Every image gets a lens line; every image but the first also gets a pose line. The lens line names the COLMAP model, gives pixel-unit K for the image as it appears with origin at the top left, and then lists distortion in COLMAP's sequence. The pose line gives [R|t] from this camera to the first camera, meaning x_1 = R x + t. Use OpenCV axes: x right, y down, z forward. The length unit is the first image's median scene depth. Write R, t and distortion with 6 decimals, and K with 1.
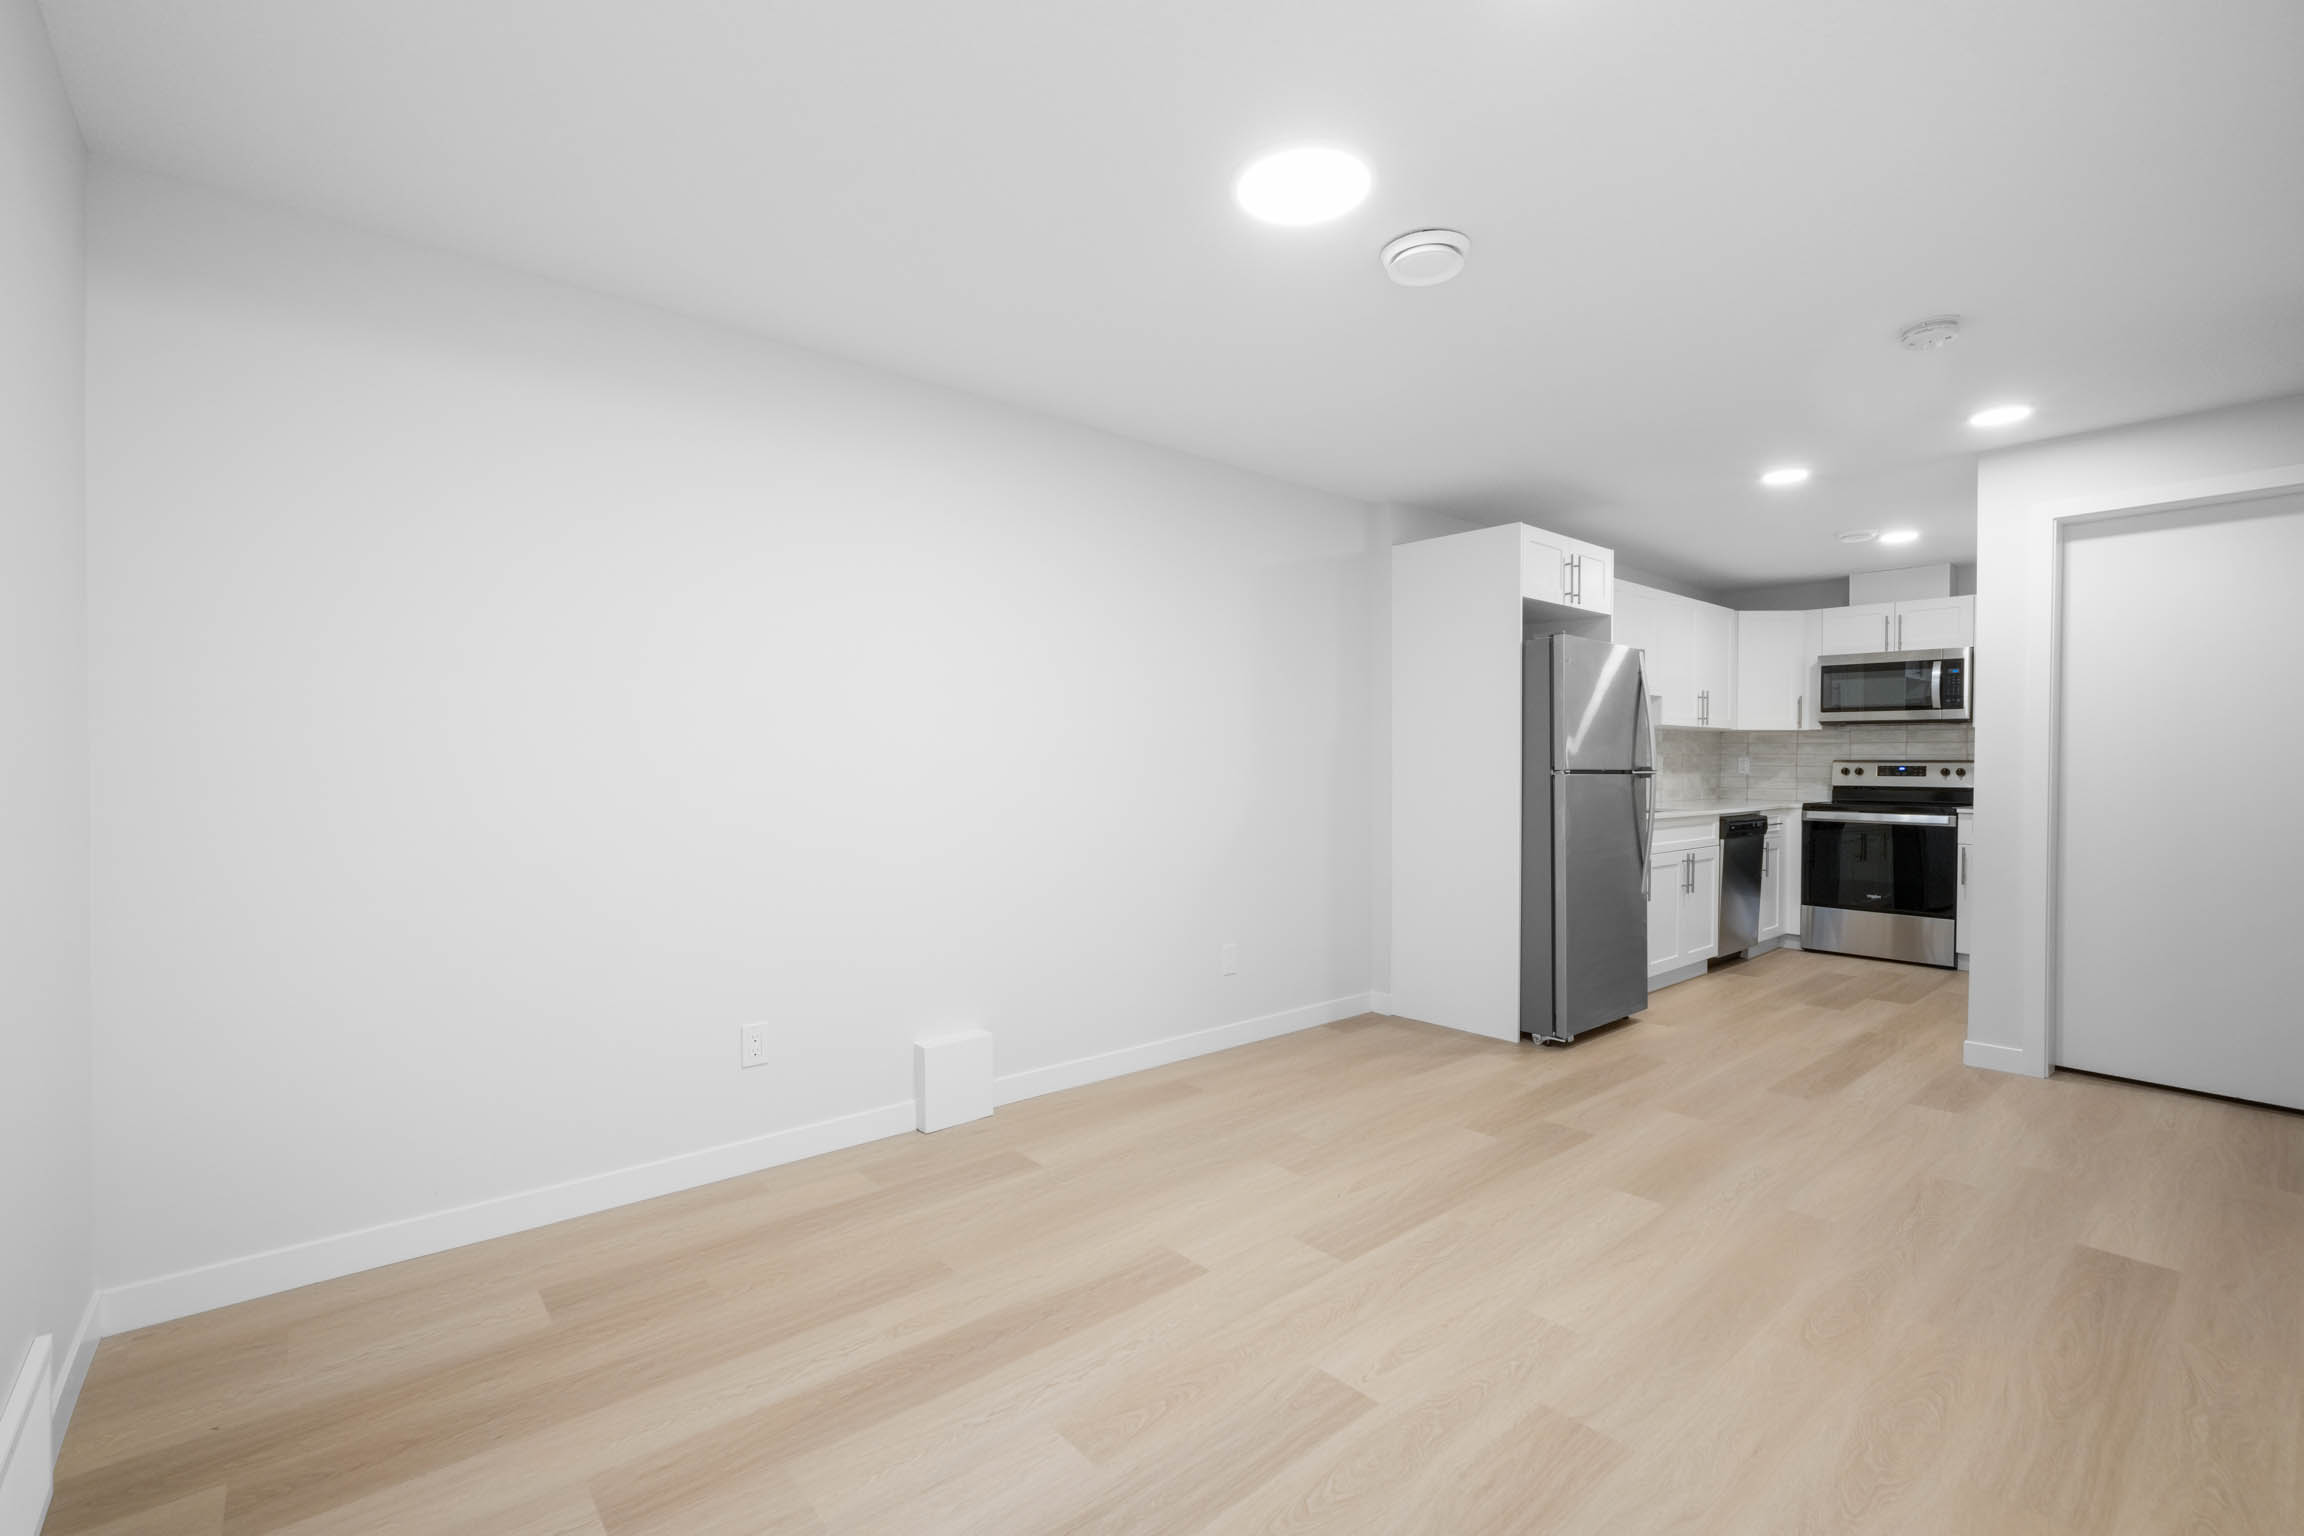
lens RADIAL K [[1000.1, 0, 1169.2], [0, 1000.1, 770.4], [0, 0, 1]] dist [-0.001946, 0.001218]
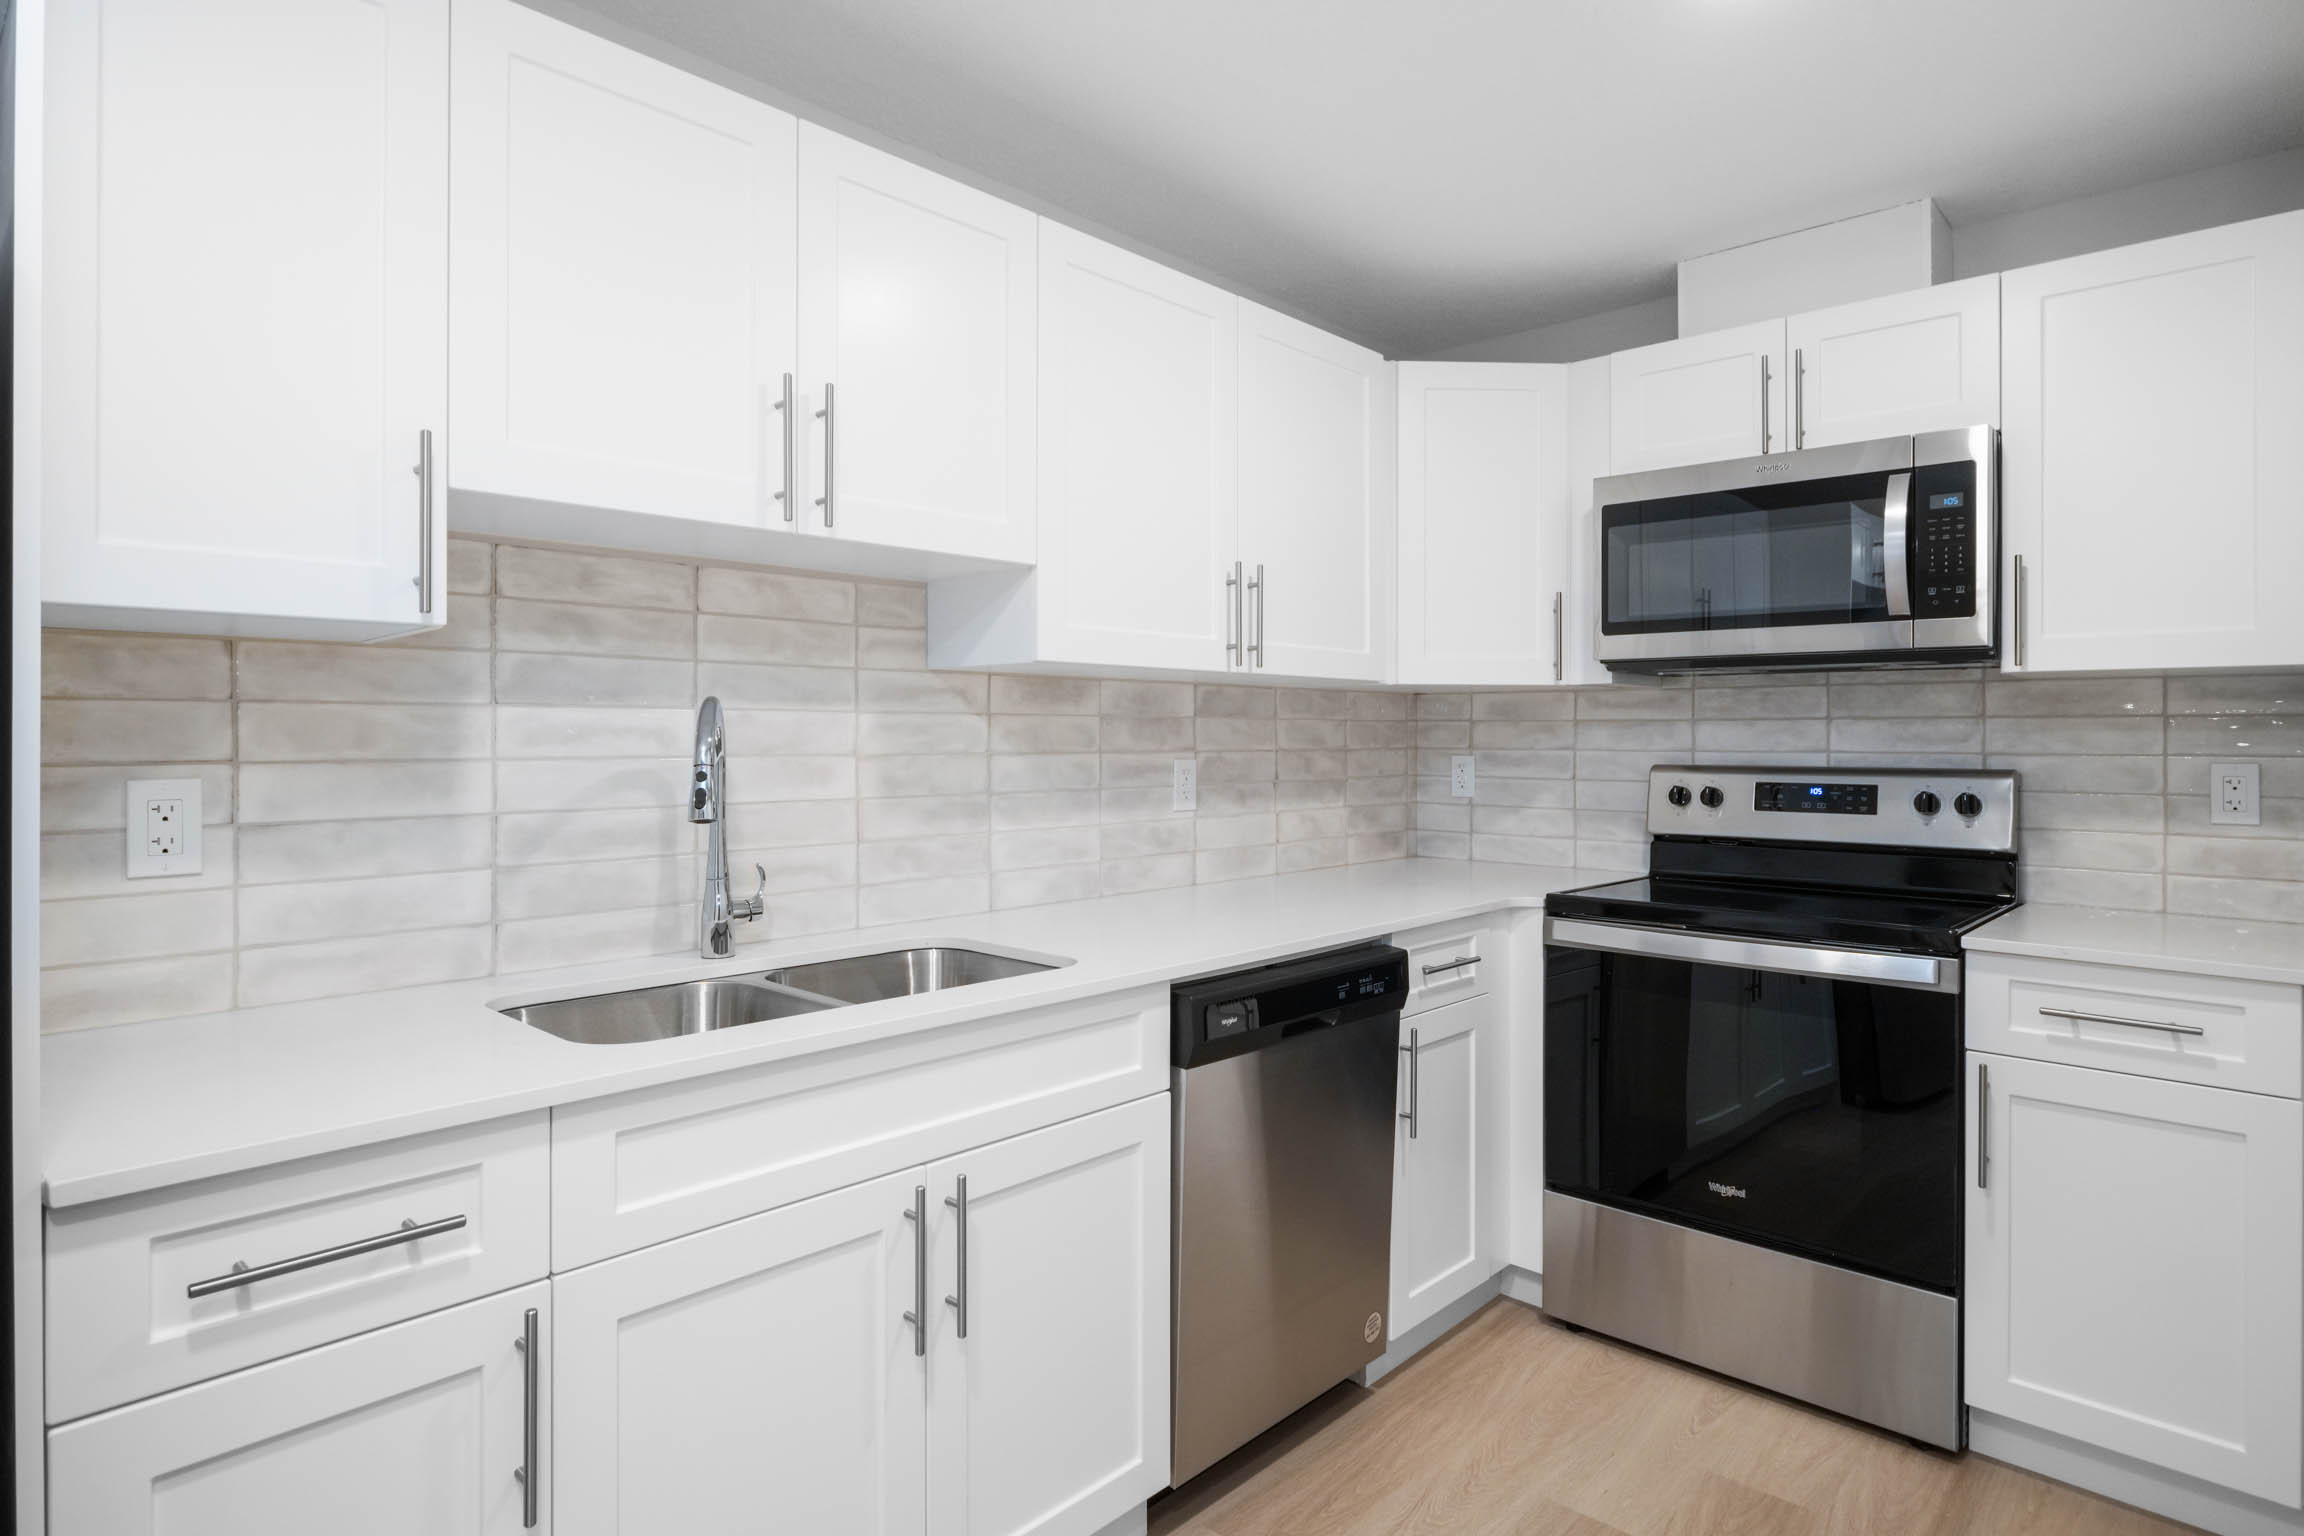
lens RADIAL K [[1264.3, 0, 1153.9], [0, 1264.3, 732.6], [0, 0, 1]] dist [0.004782, -0.001066]
pose [[0.994543, -0.002431, 0.104304, 0.484363], [0.003996, 0.999882, -0.014802, -0.018588], [-0.104256, 0.015138, 0.994435, 0.616445]]
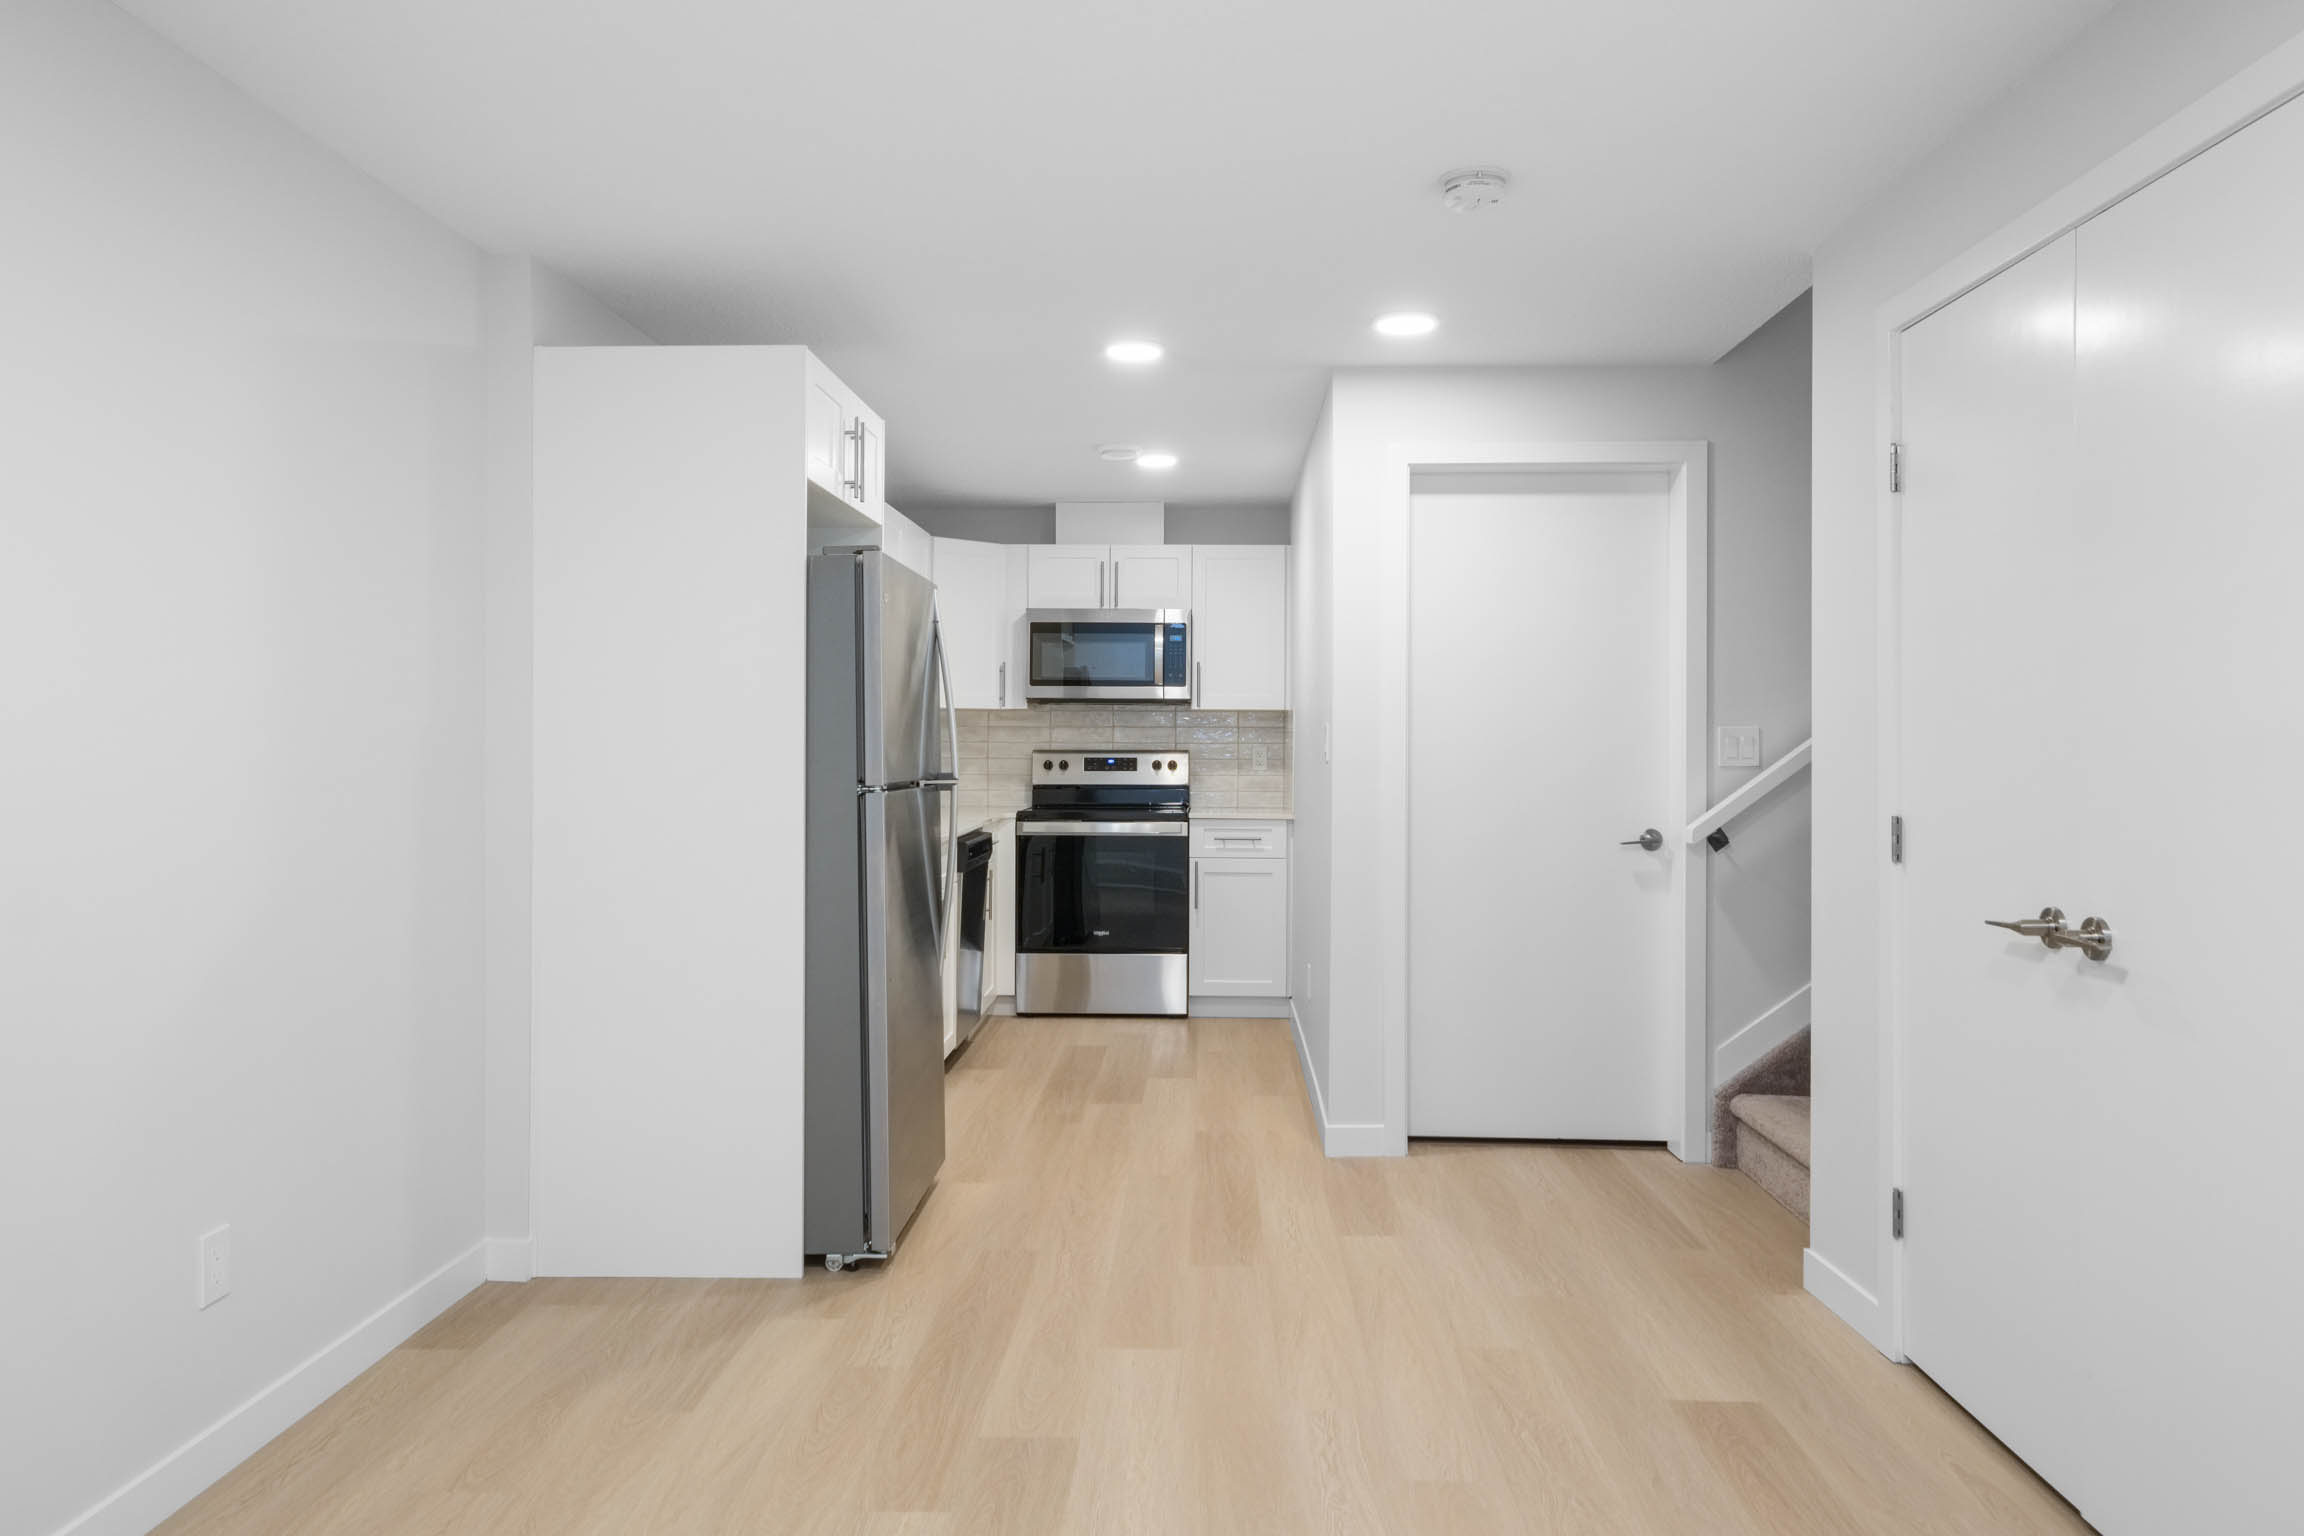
lens RADIAL K [[1489.8, 0, 1156.2], [0, 1489.8, 728.8], [0, 0, 1]] dist [0.000601, 0.003107]
pose [[0.684201, 0.000826, 0.729293, -0.087226], [0.008858, 0.999916, -0.009444, -0.016882], [-0.729240, 0.012922, 0.684136, 0.203782]]
